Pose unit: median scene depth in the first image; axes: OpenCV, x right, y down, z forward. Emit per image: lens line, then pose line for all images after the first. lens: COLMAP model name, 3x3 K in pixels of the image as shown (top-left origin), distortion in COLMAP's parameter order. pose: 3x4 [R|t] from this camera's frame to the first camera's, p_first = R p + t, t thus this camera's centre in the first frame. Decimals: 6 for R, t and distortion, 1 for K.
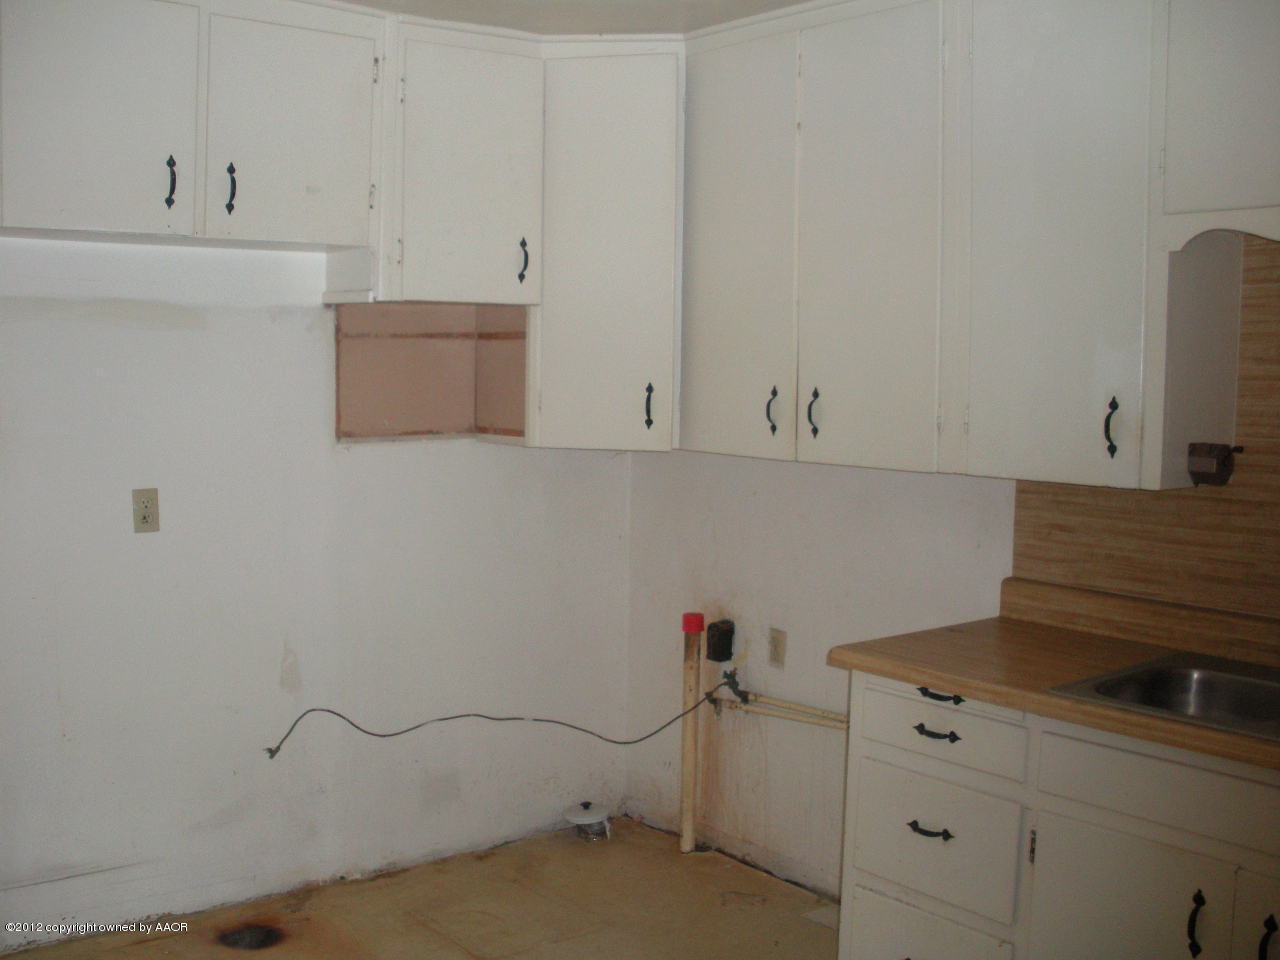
lens RADIAL K [[1417.5, 0, 617.4], [0, 1417.5, 480.7], [0, 0, 1]] dist [-0.326244, 0.506232]
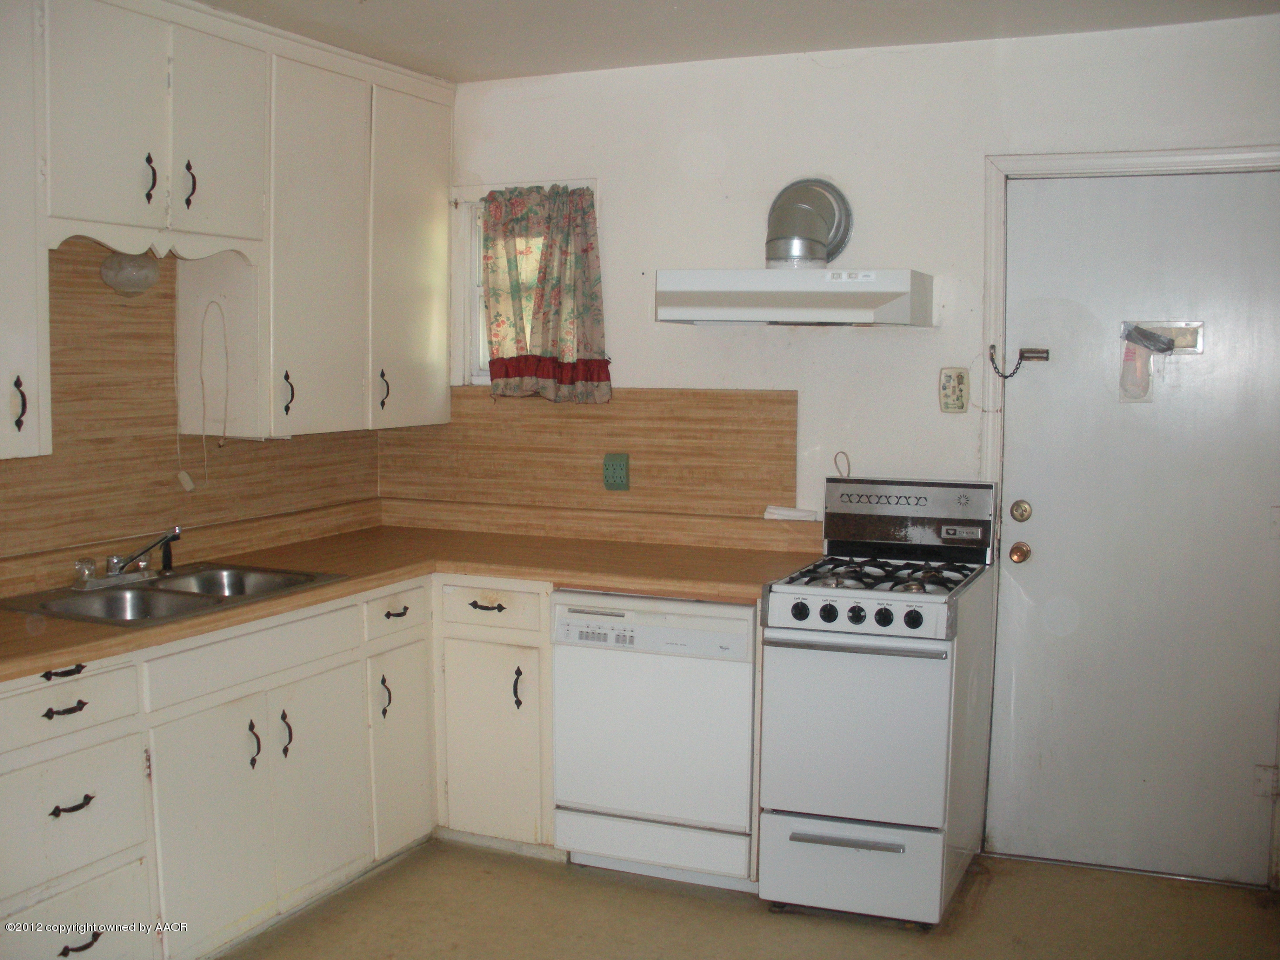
lens RADIAL K [[1417.5, 0, 617.4], [0, 1417.5, 480.7], [0, 0, 1]] dist [-0.326244, 0.506232]
pose [[-0.485723, -0.084830, 0.869987, -0.840770], [0.059316, 0.989787, 0.129628, -0.091898], [-0.872098, 0.114567, -0.475730, 1.127803]]
